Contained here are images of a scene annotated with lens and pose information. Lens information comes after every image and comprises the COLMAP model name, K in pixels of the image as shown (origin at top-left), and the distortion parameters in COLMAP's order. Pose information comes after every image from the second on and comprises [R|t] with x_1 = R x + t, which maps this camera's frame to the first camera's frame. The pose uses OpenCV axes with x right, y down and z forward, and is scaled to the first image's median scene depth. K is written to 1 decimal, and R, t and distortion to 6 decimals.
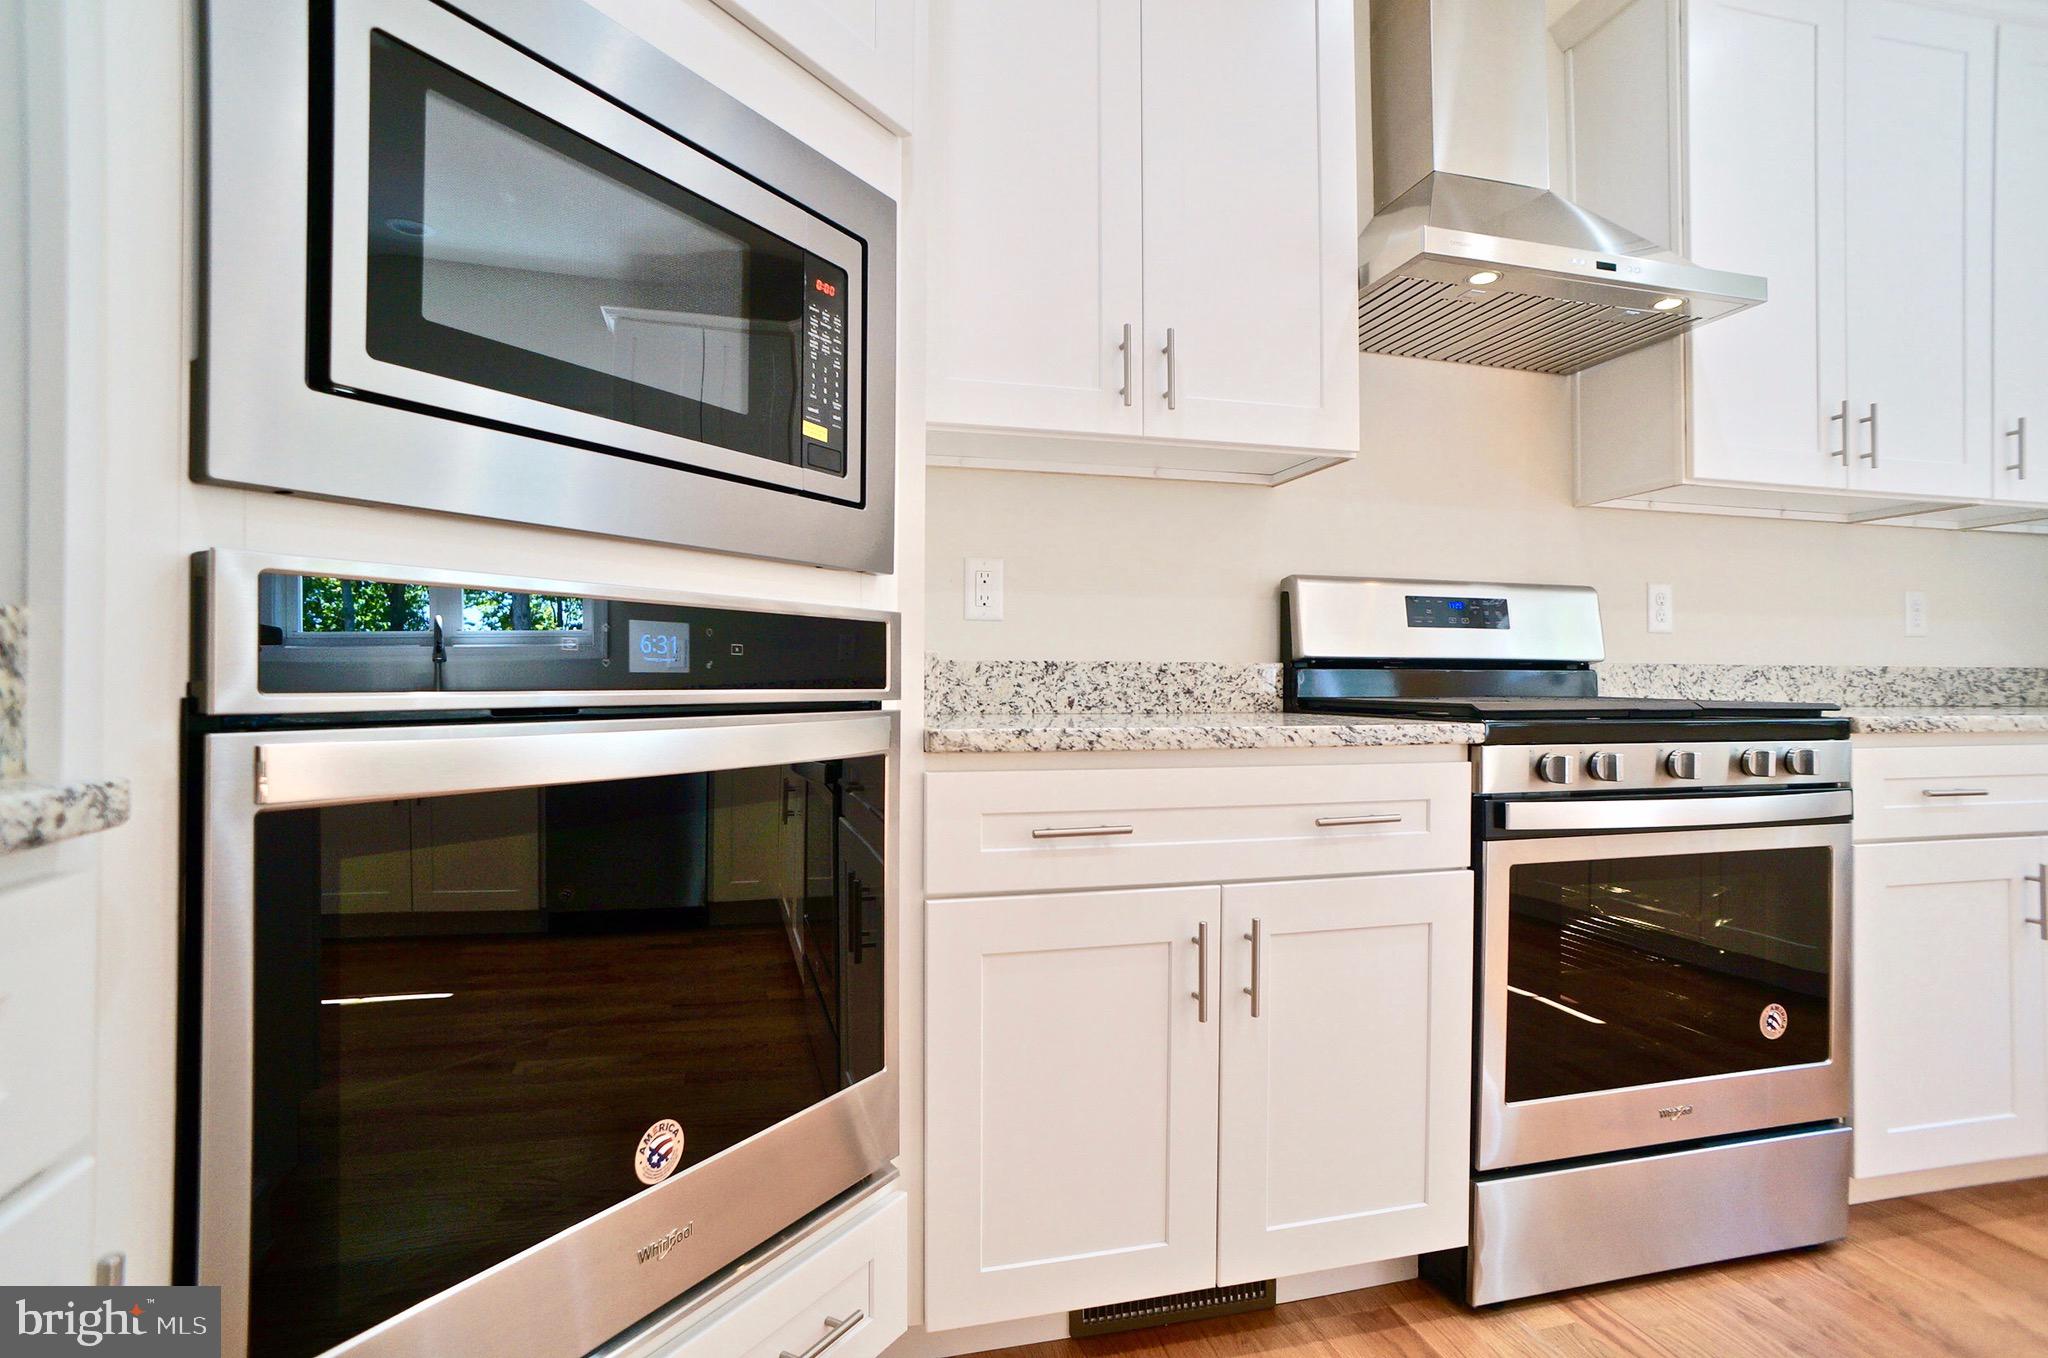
lens RADIAL K [[1073.3, 0, 1028.7], [0, 1073.3, 672.0], [0, 0, 1]] dist [-0.083019, 0.054362]
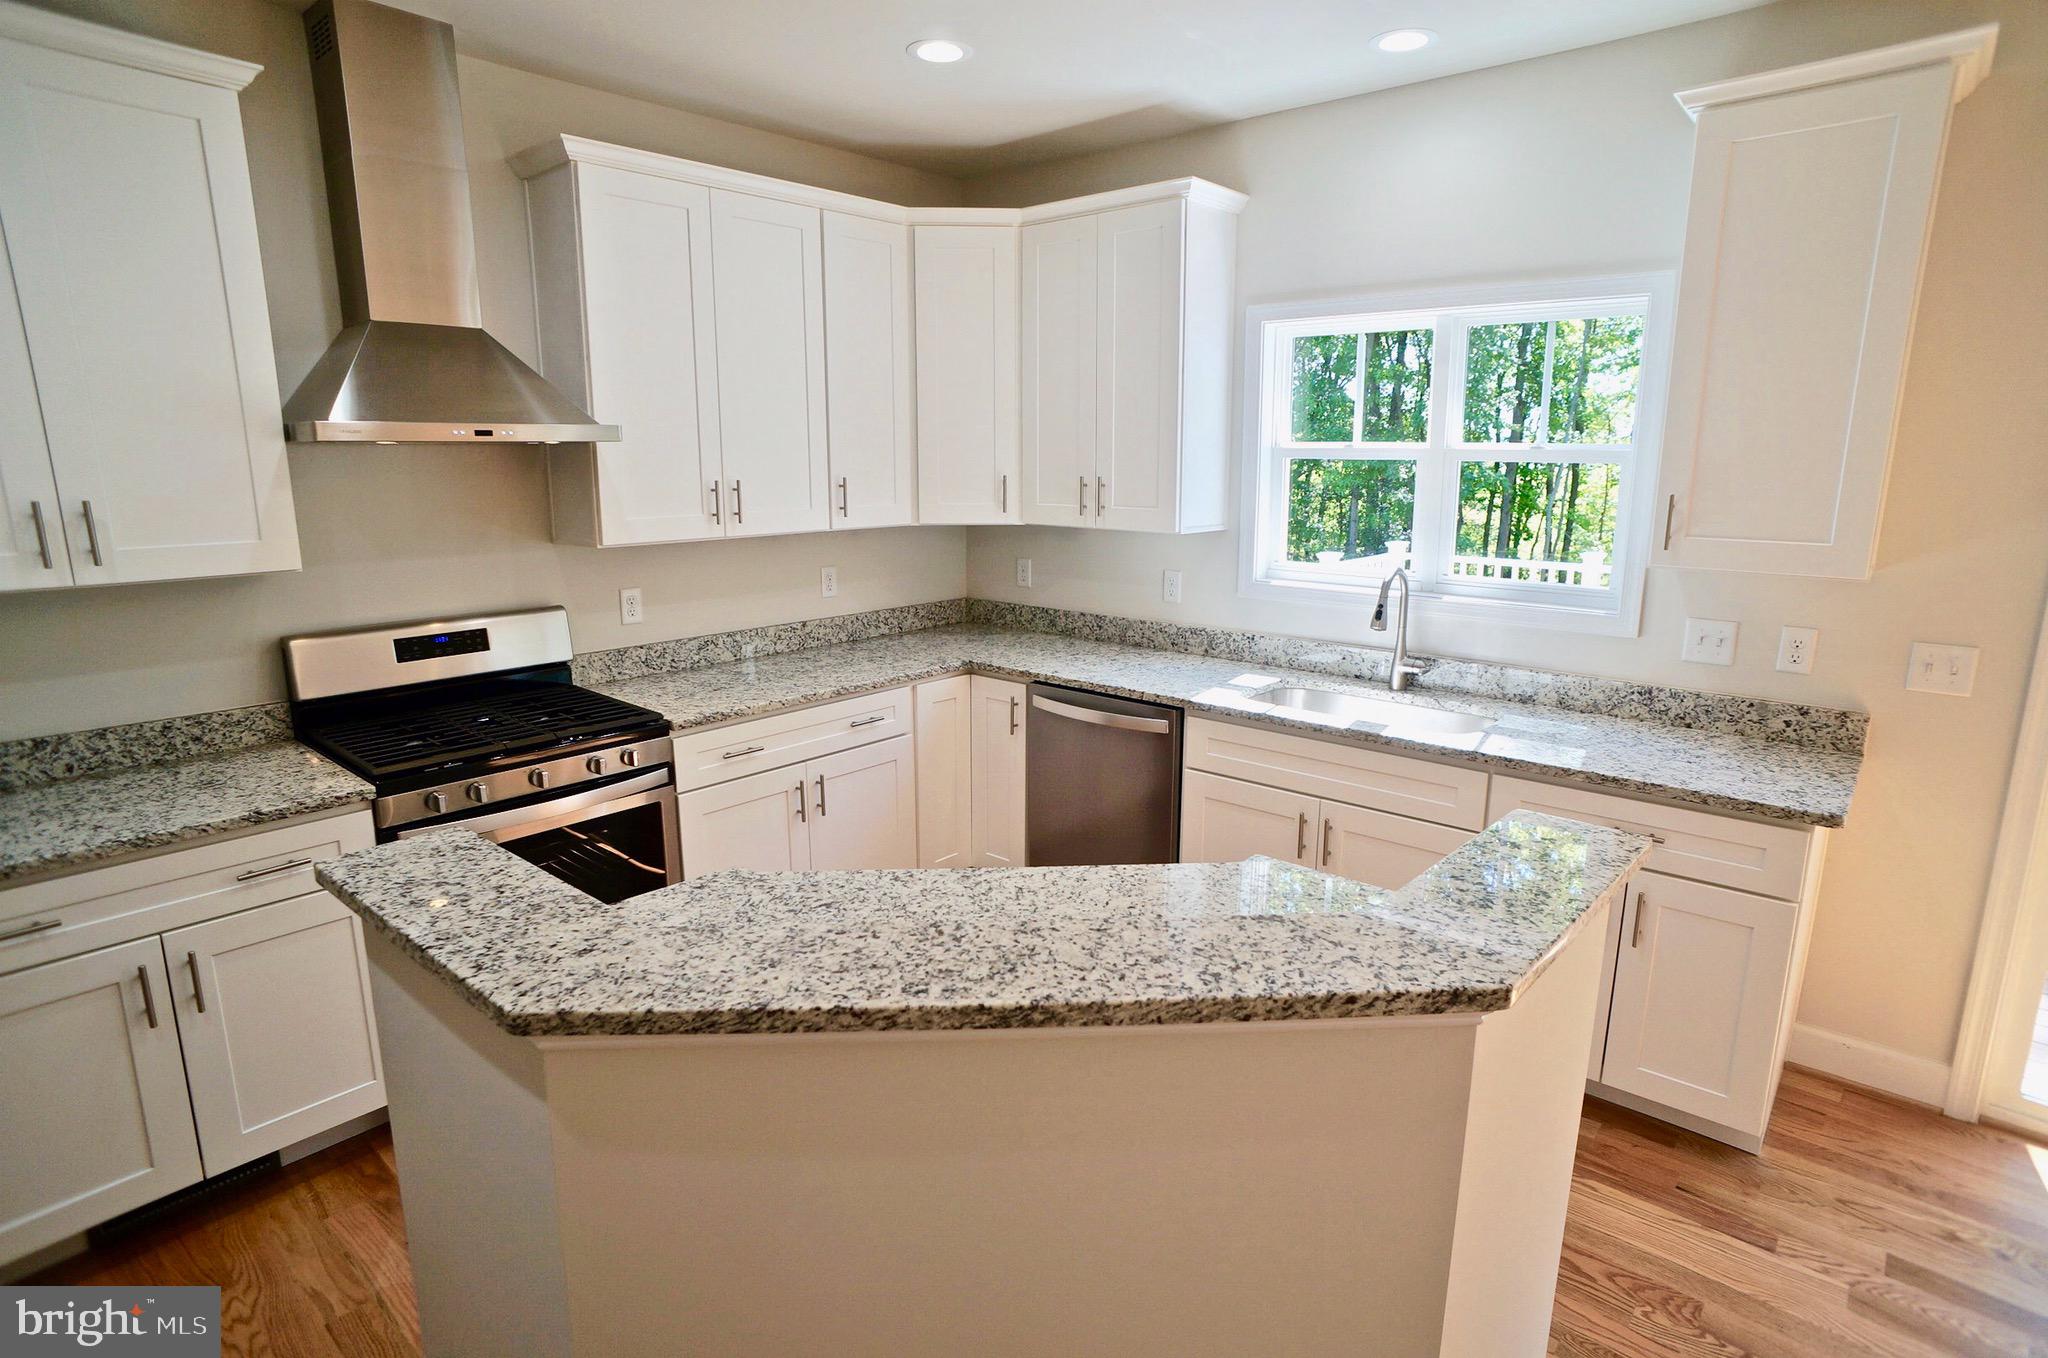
lens RADIAL K [[1073.3, 0, 1028.7], [0, 1073.3, 672.0], [0, 0, 1]] dist [-0.083019, 0.054362]
pose [[0.831285, -0.116307, 0.543542, 0.319457], [-0.002293, 0.977138, 0.212594, -0.336663], [-0.555842, -0.177973, 0.812013, -0.559970]]
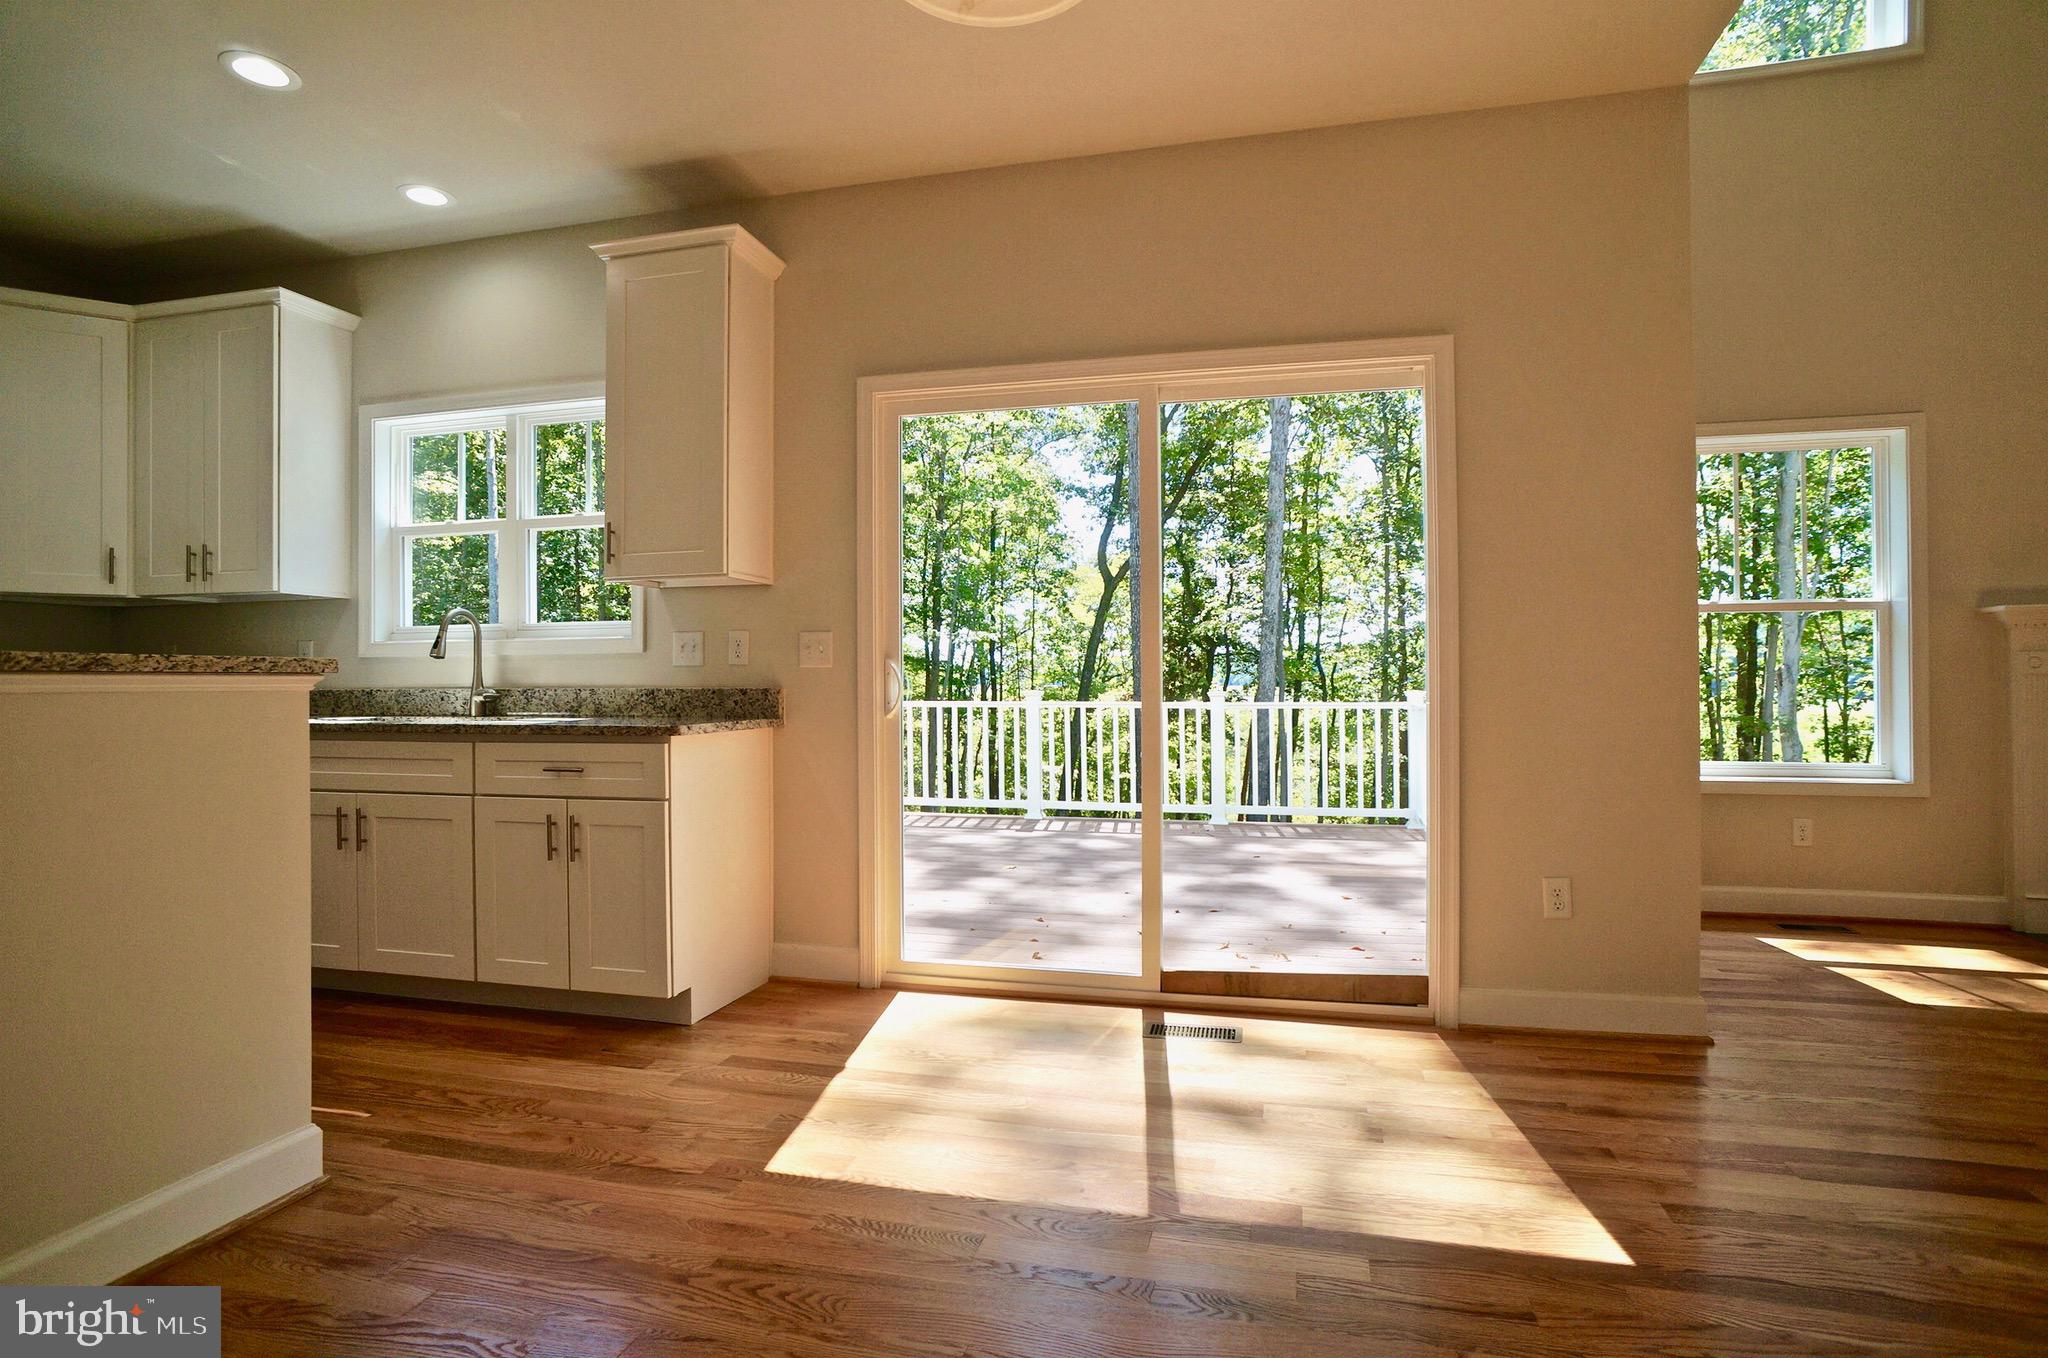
lens RADIAL K [[1073.3, 0, 1028.7], [0, 1073.3, 672.0], [0, 0, 1]] dist [-0.083019, 0.054362]
pose [[0.491910, 0.000815, 0.870646, 0.526252], [0.002223, 0.999995, -0.002192, -0.035890], [-0.870643, 0.003013, 0.491906, -1.341791]]
